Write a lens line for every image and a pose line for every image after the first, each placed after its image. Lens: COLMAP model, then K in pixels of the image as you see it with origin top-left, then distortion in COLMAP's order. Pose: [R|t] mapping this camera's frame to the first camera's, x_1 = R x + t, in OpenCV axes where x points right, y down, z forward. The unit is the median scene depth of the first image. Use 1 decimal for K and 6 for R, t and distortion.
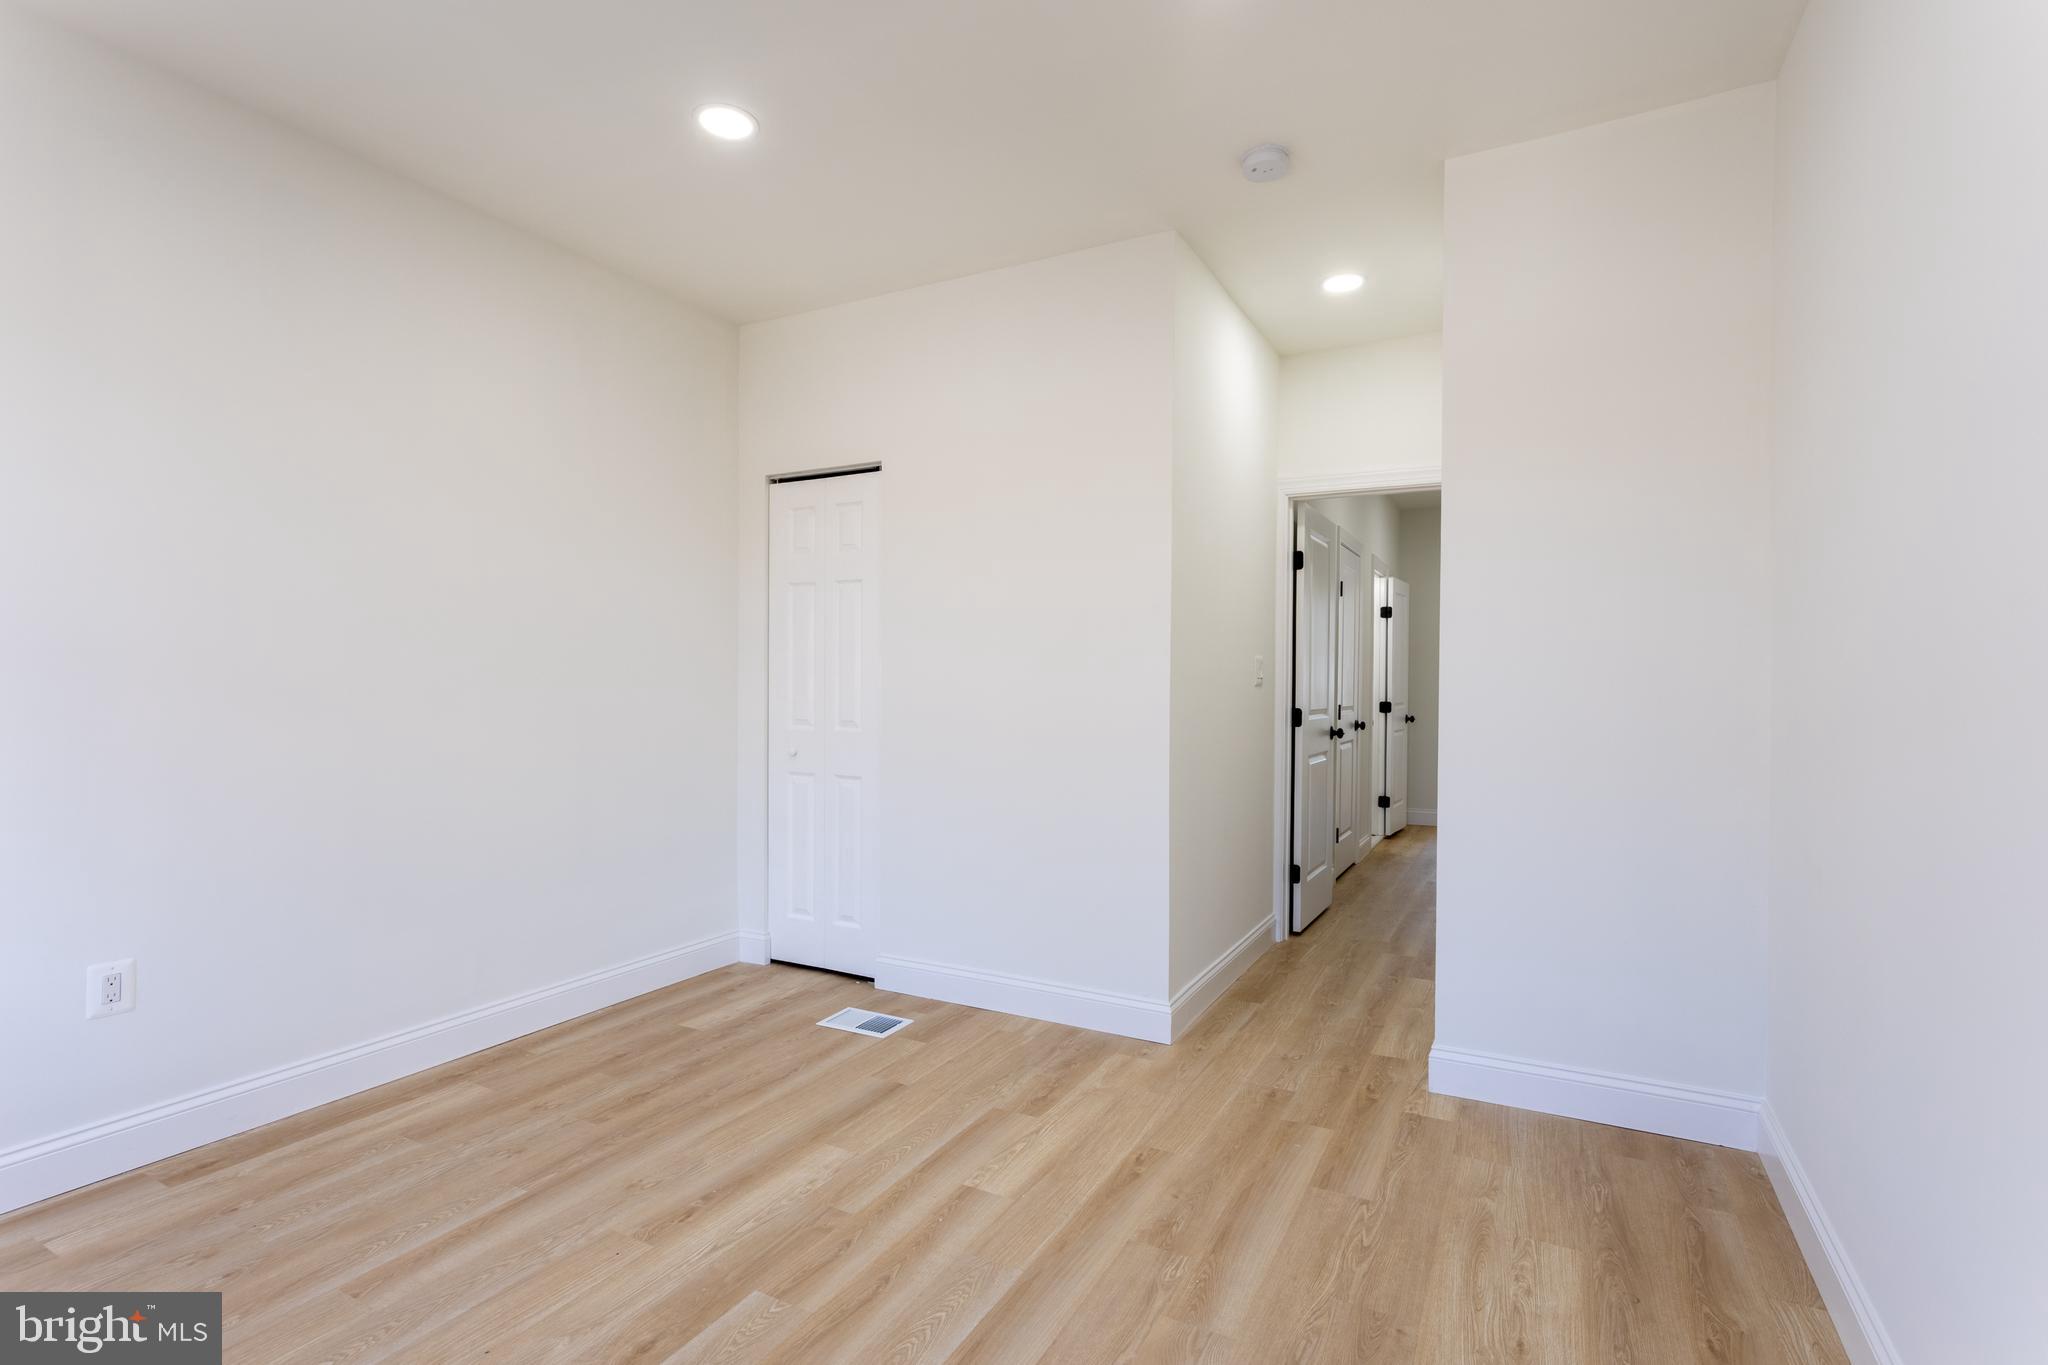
lens RADIAL K [[976.3, 0, 1018.3], [0, 976.3, 684.6], [0, 0, 1]] dist [-0.000094, 0.002209]
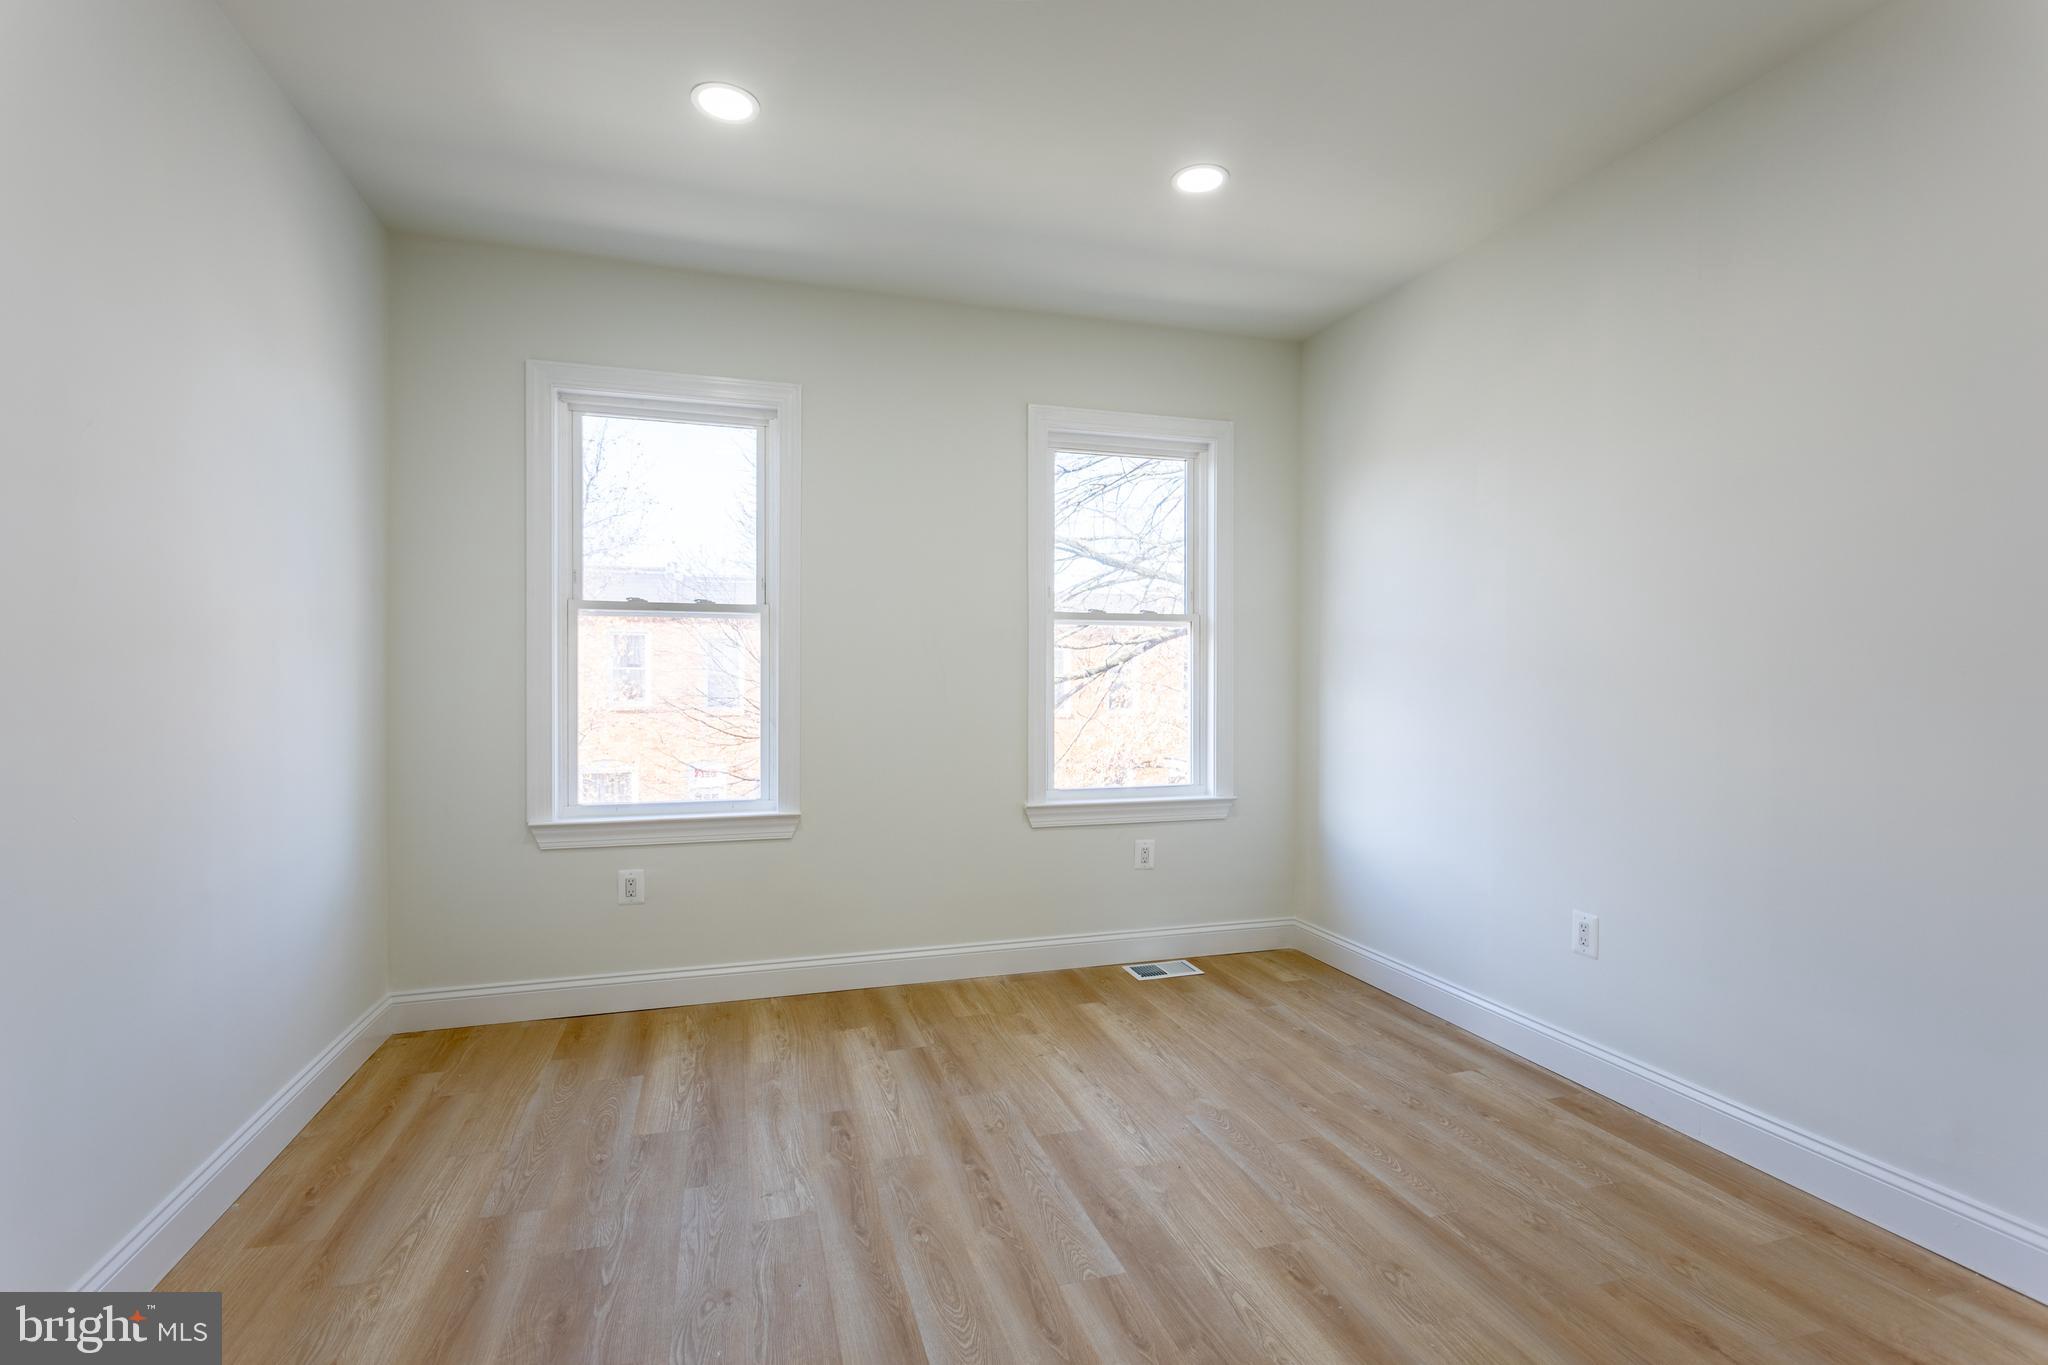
lens RADIAL K [[976.3, 0, 1035.1], [0, 976.3, 684.9], [0, 0, 1]] dist [-0.000094, 0.002209]
pose [[-0.697851, -0.005854, -0.716219, 0.389371], [-0.006370, 0.999978, -0.001967, 0.001728], [0.716214, 0.003189, -0.697873, 1.186936]]
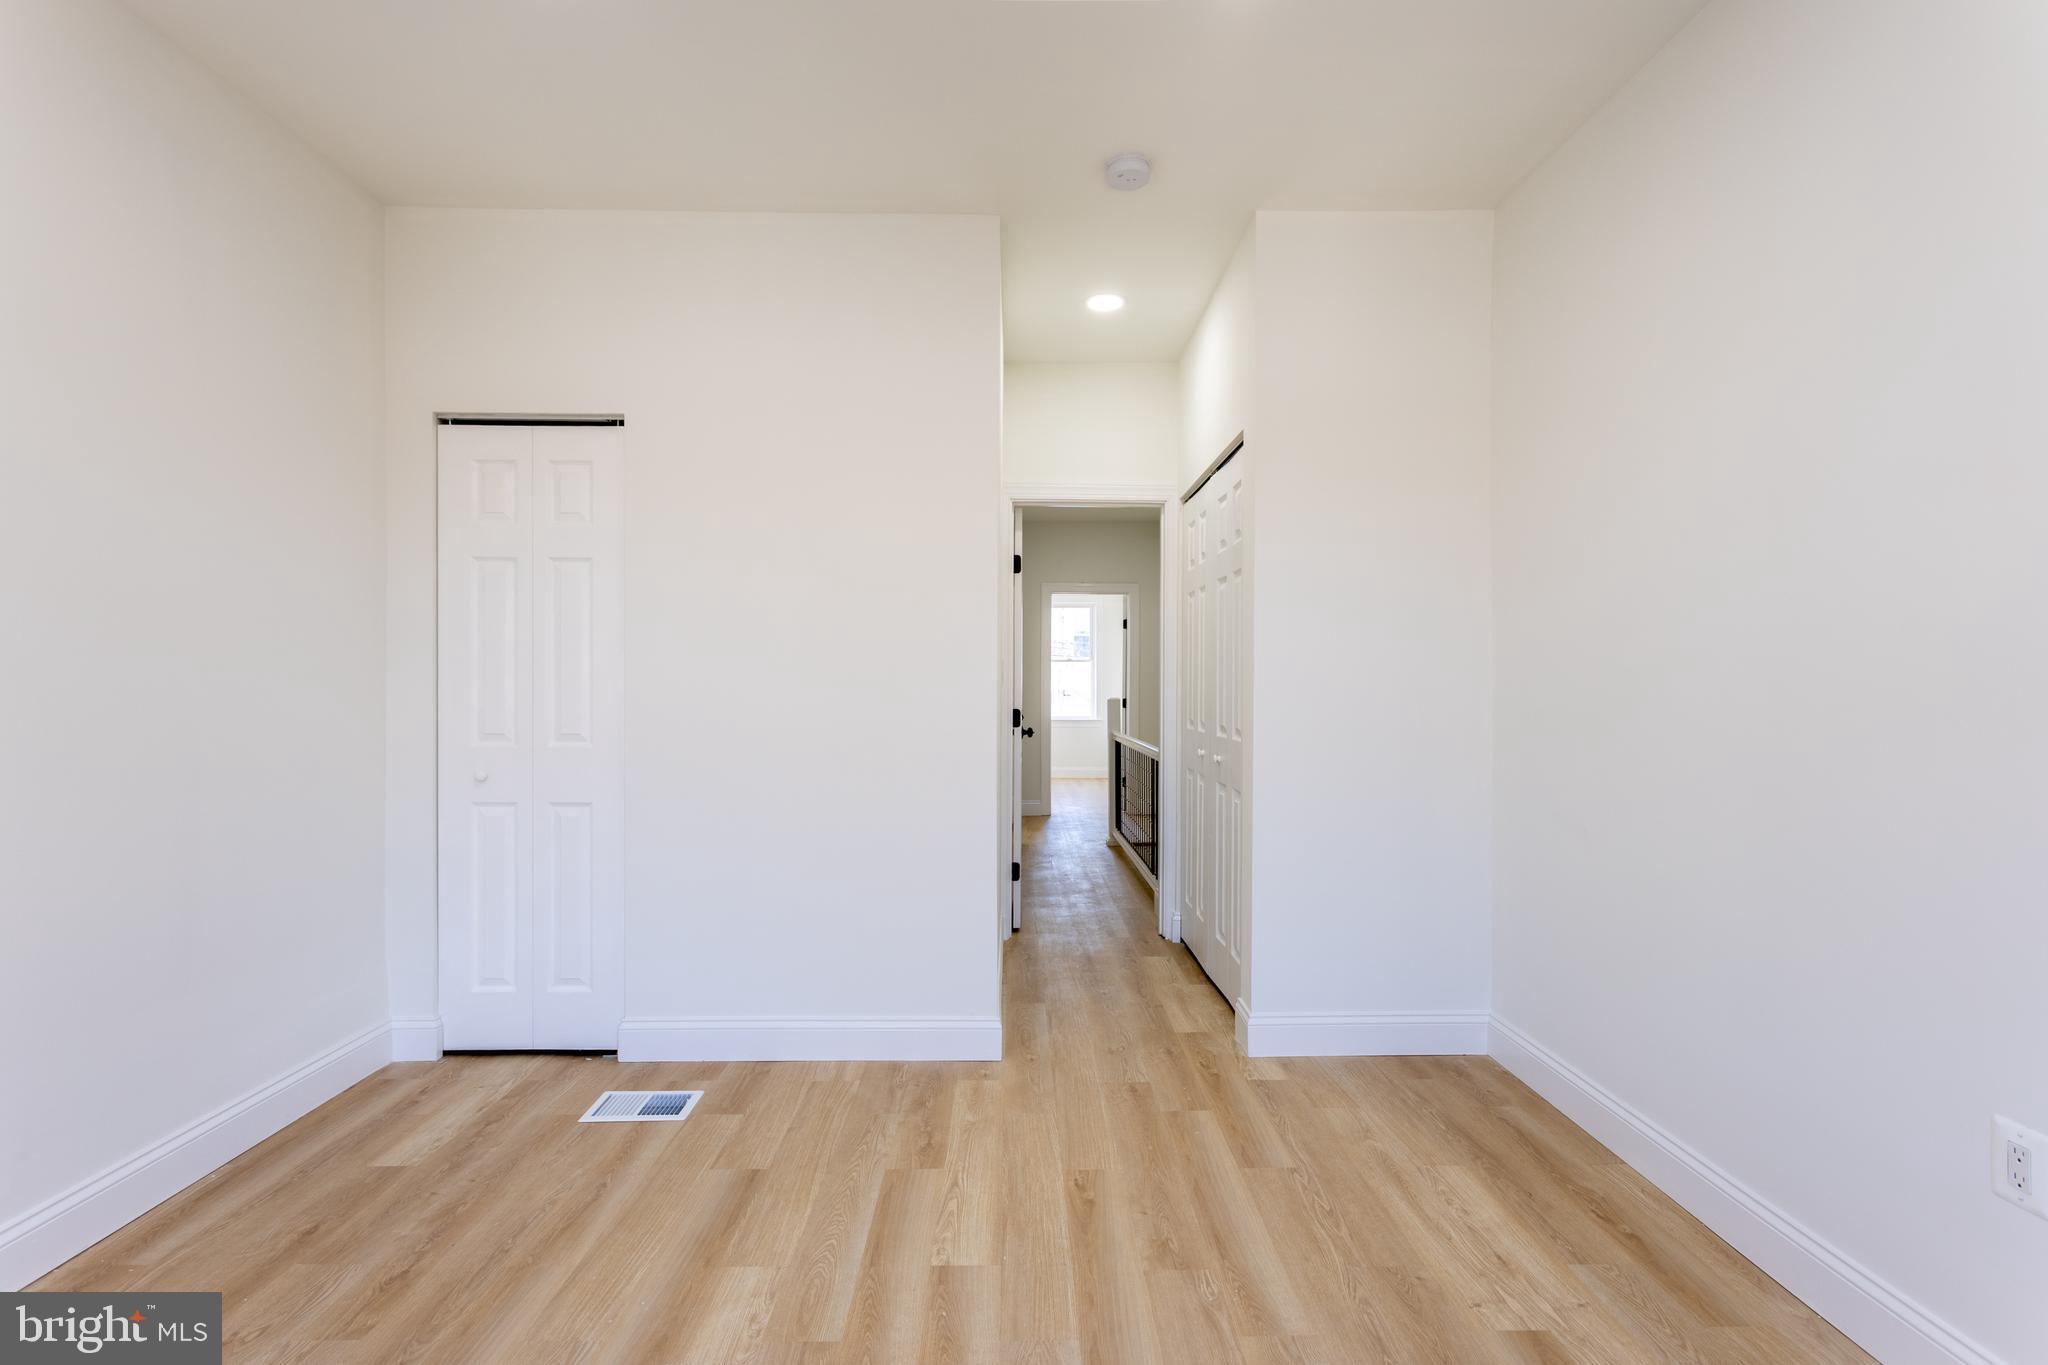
lens RADIAL K [[976.3, 0, 1031.5], [0, 976.3, 687.8], [0, 0, 1]] dist [-0.000094, 0.002209]
pose [[0.870097, -0.004996, 0.492855, -0.350725], [0.003226, 0.999985, 0.004441, -0.004634], [-0.492870, -0.002274, 0.870100, 0.175219]]
